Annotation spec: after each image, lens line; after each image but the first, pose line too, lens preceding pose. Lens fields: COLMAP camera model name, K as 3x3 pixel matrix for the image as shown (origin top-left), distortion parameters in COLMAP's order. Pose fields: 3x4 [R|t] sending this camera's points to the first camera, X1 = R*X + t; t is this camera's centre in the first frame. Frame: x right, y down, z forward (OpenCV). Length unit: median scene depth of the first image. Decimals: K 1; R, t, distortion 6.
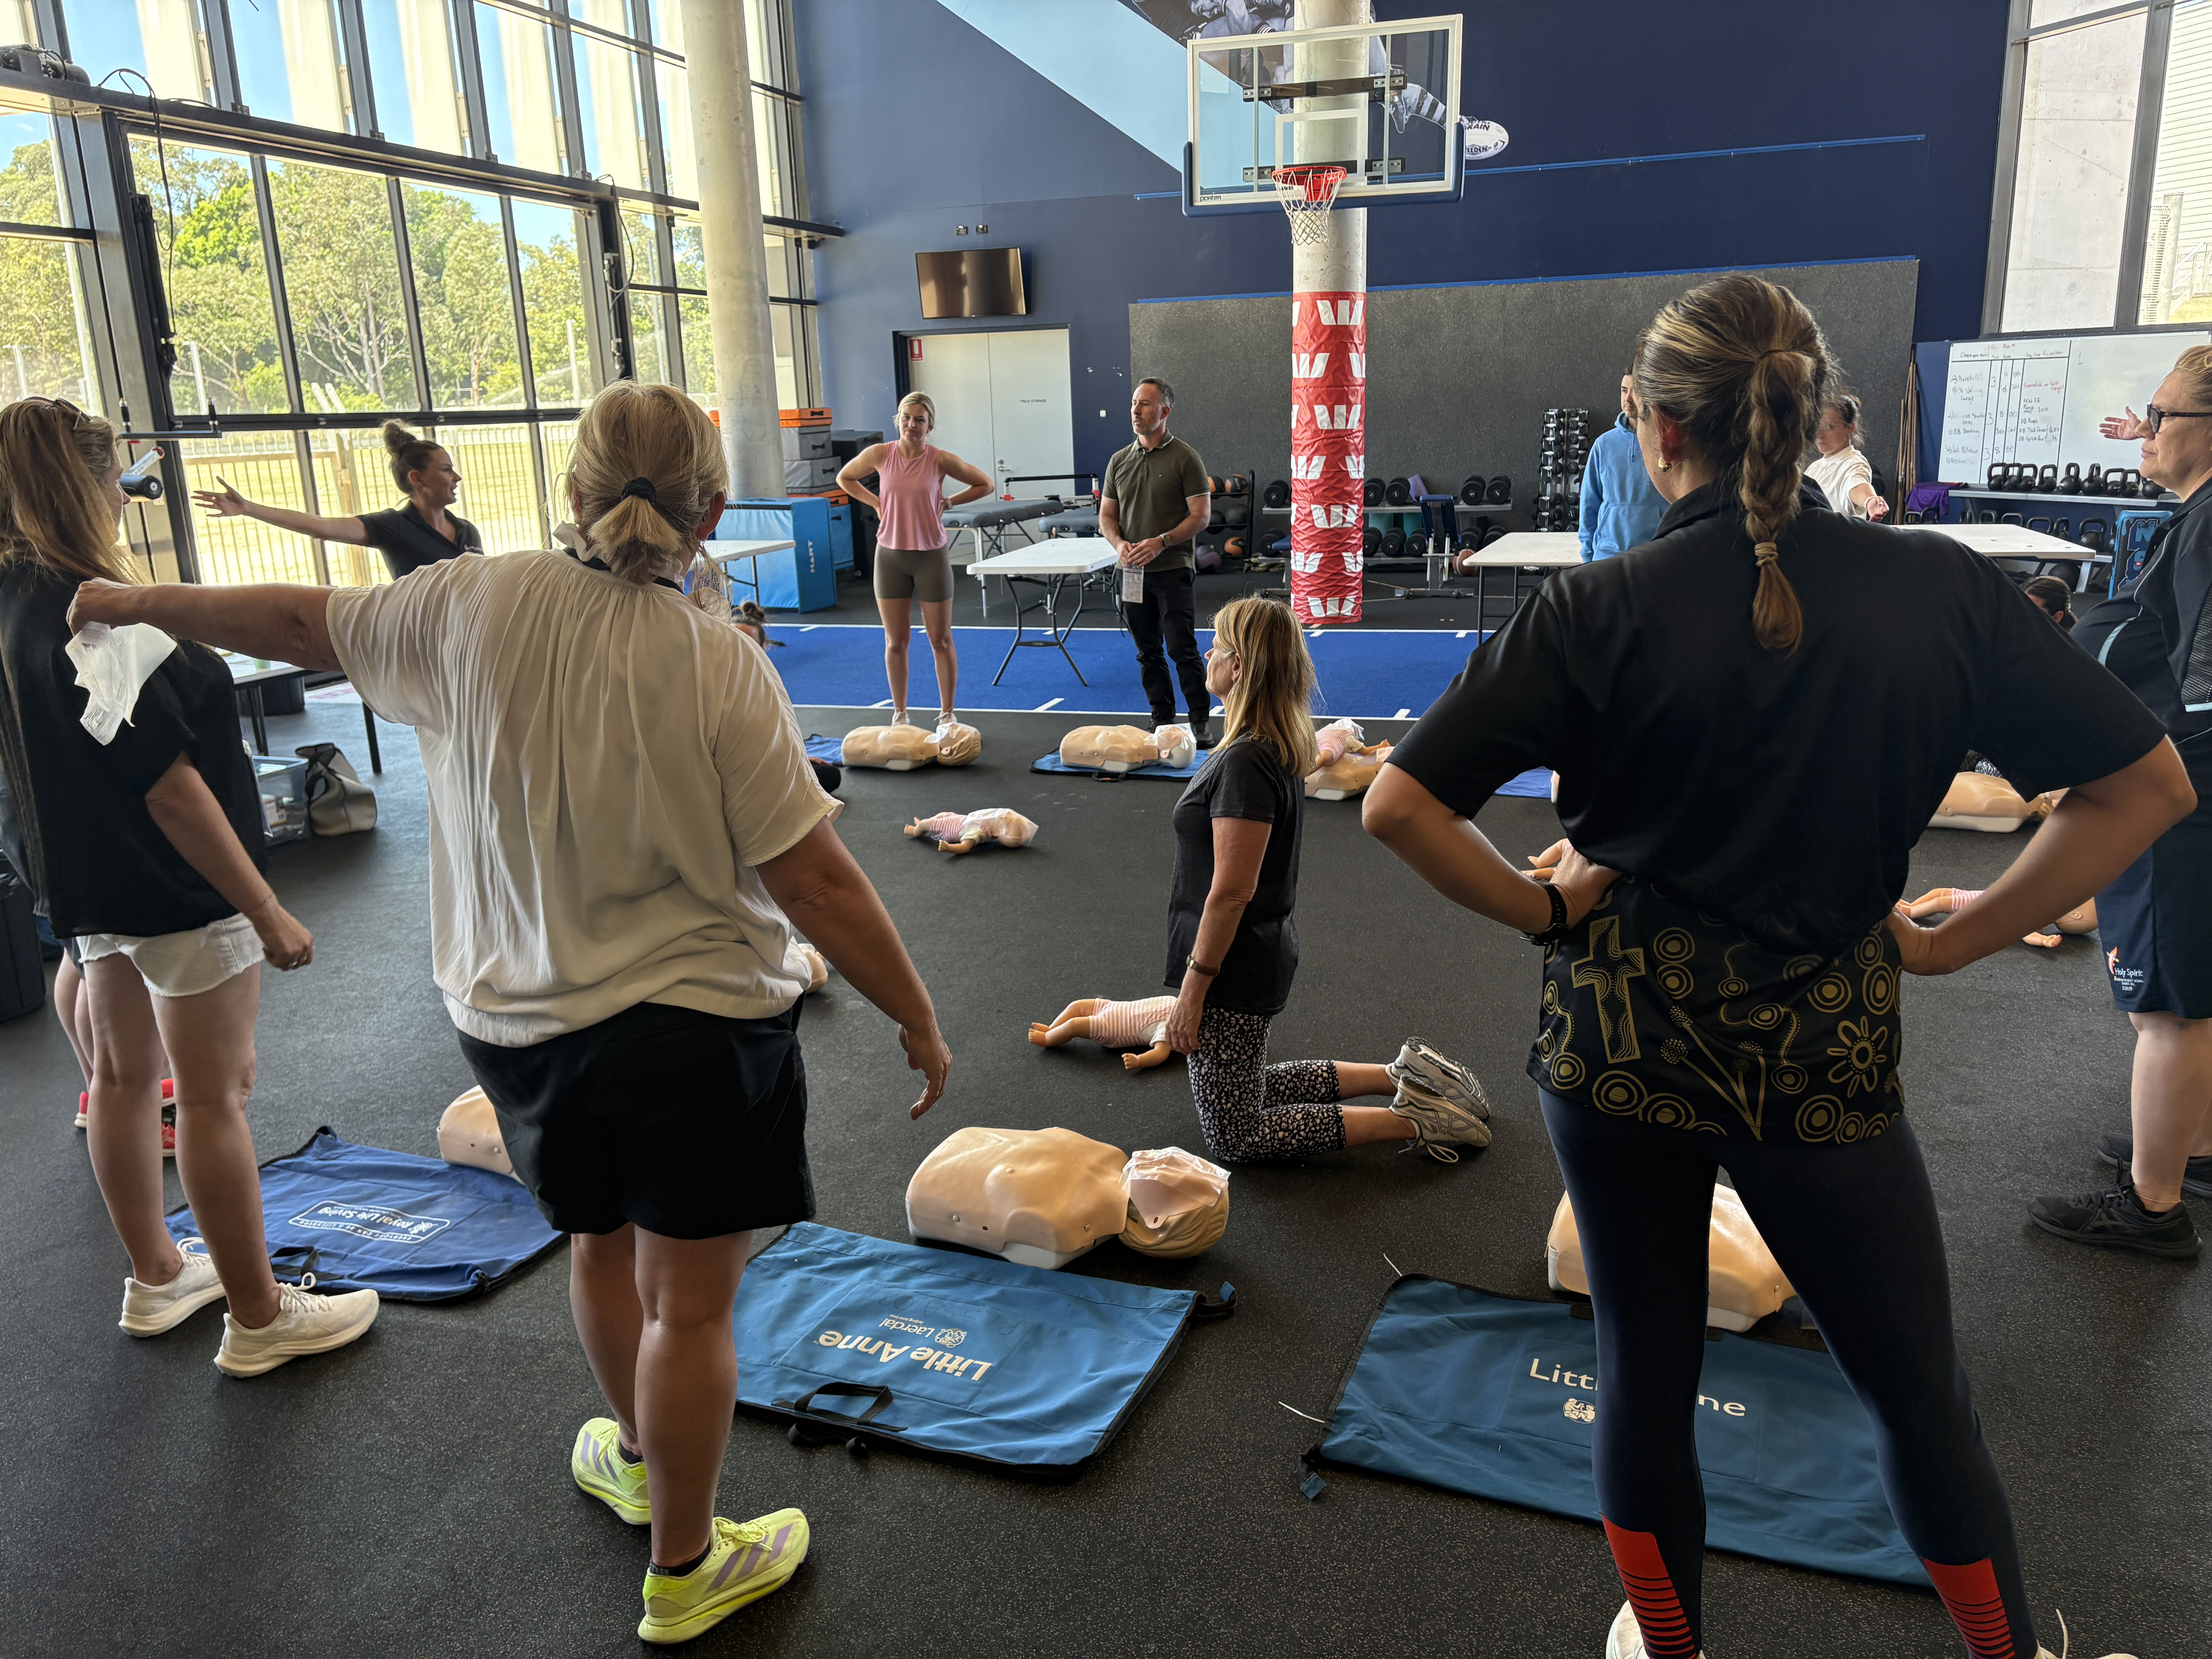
lens RADIAL K [[1709.0, 0, 1106.5], [0, 1709.0, 828.6], [0, 0, 1]] dist [0.023931, -0.036519]
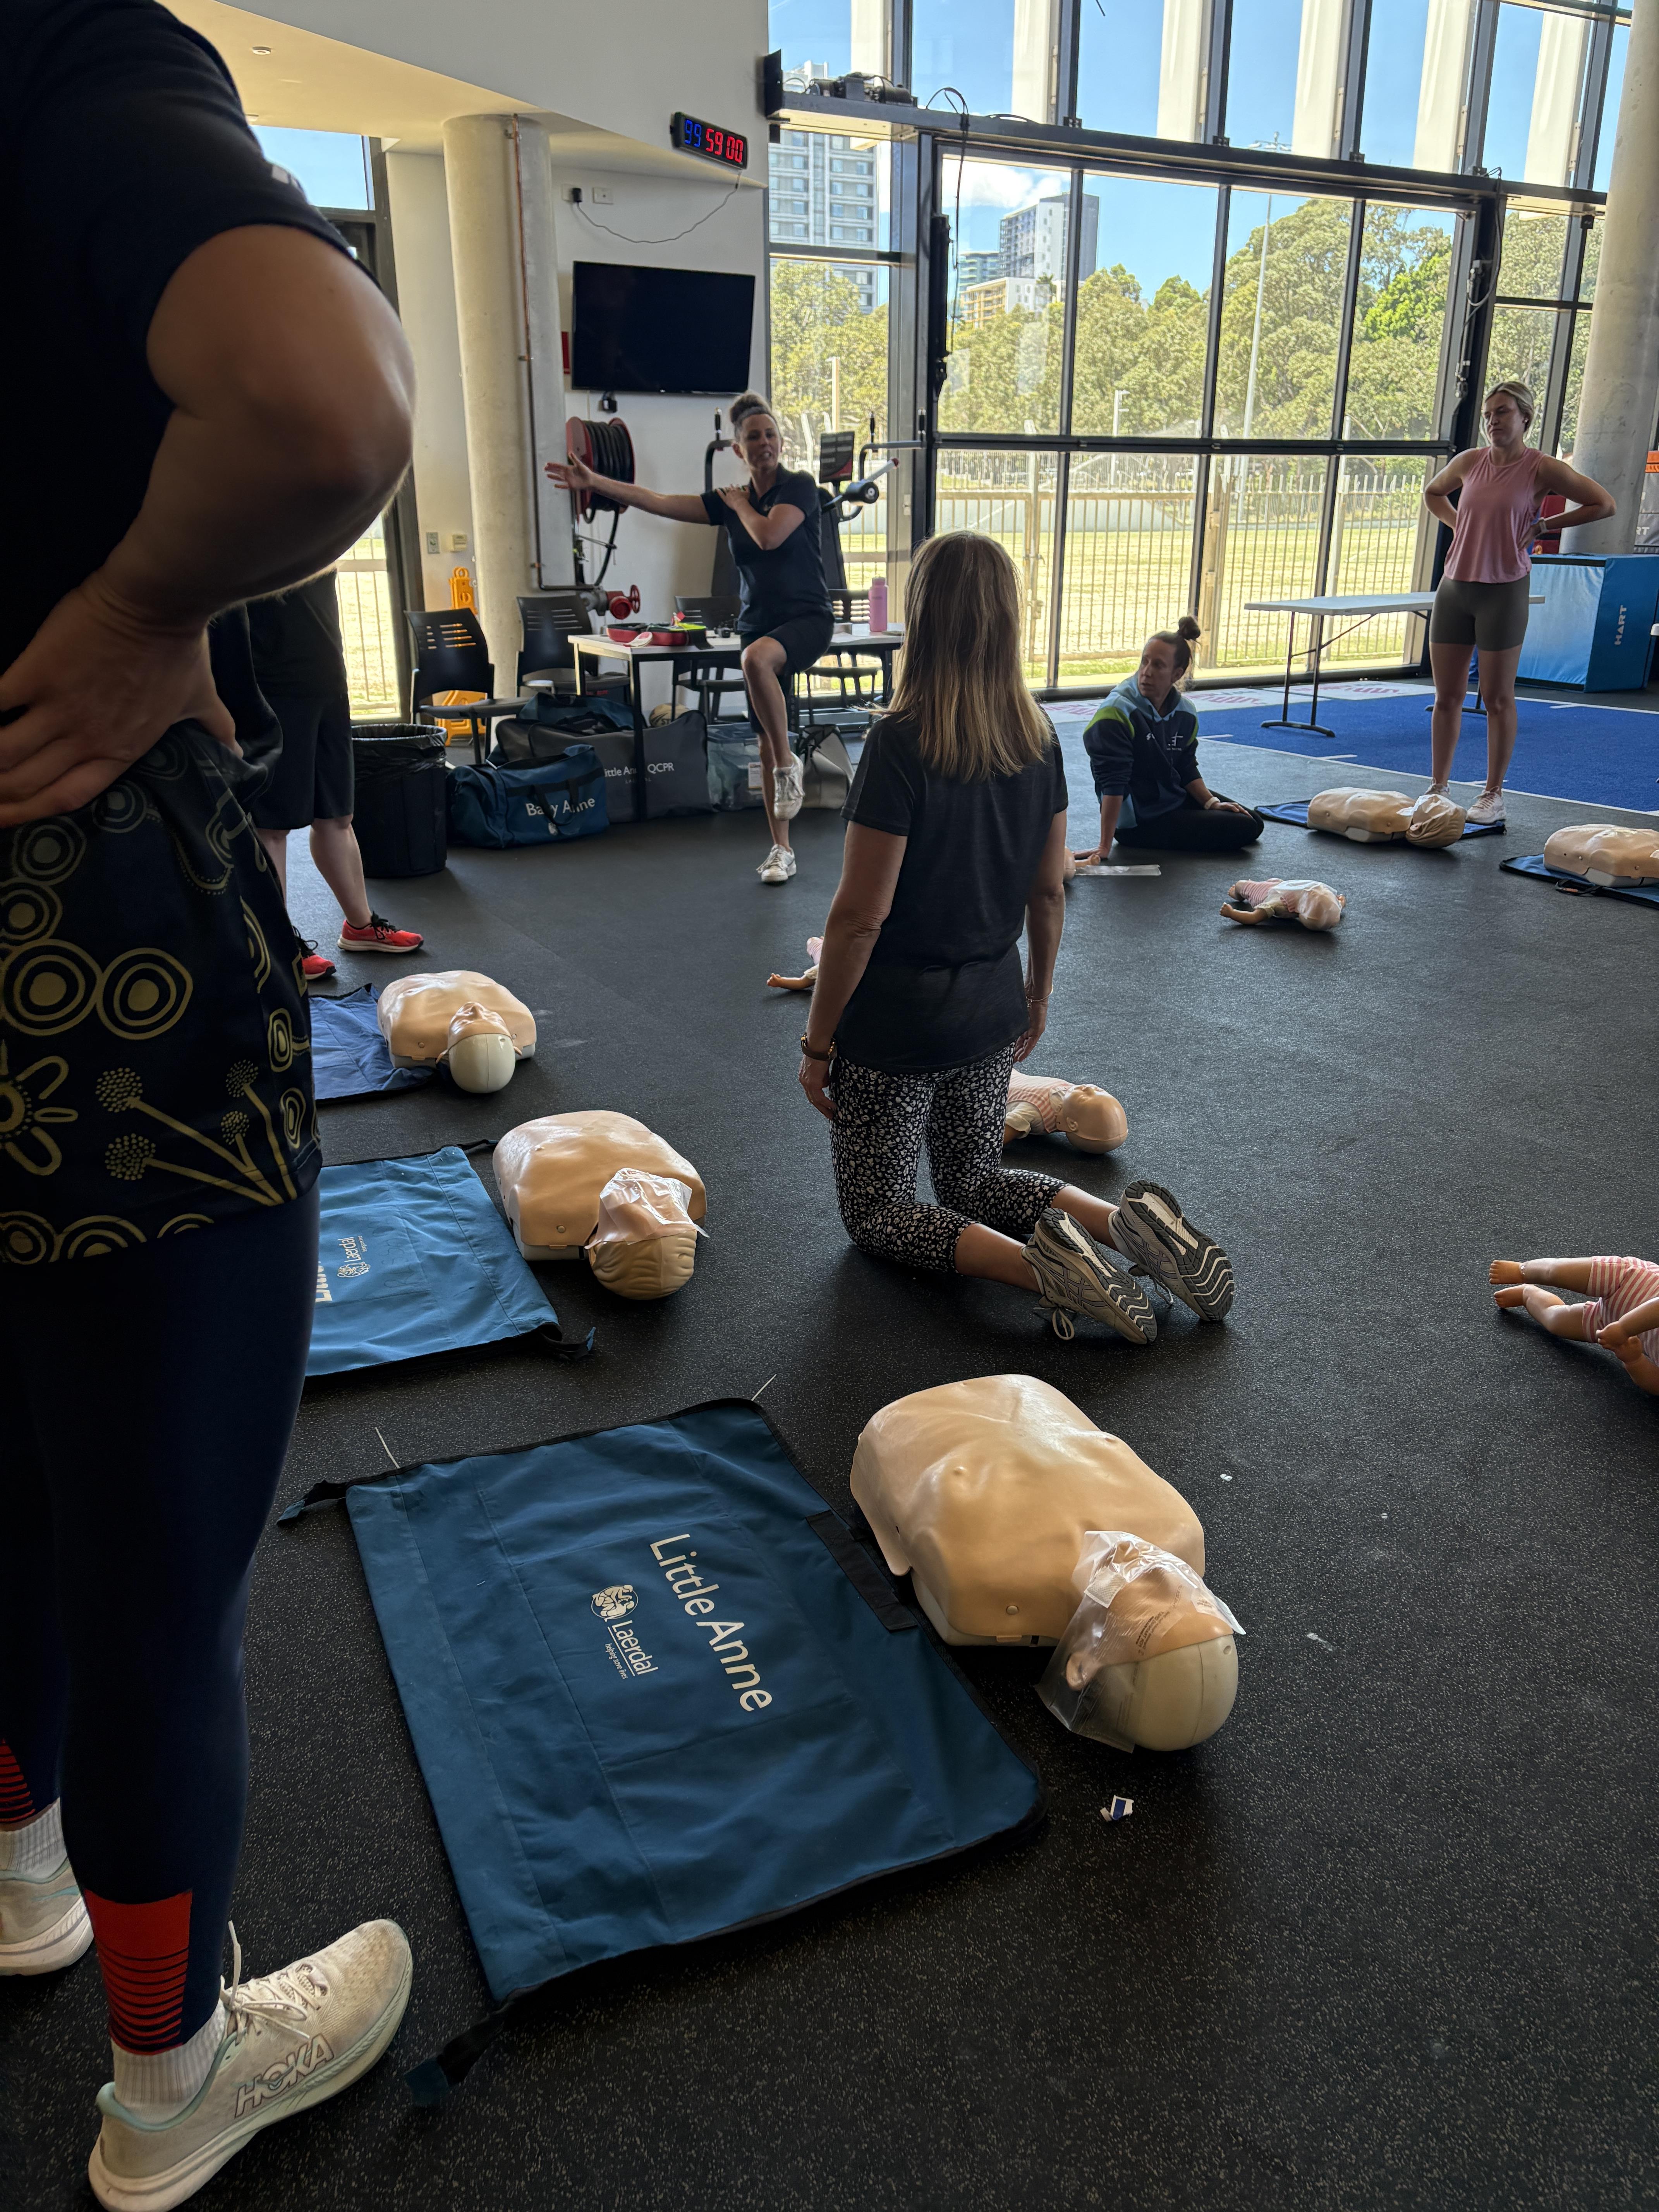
lens RADIAL K [[1709.0, 0, 826.4], [0, 1709.0, 1119.0], [0, 0, 1]] dist [0.023931, -0.036519]
pose [[0.697788, 0.265800, -0.665163, 0.218041], [-0.194632, 0.964023, 0.181047, -0.002867], [0.689355, 0.003129, 0.724417, 0.149575]]
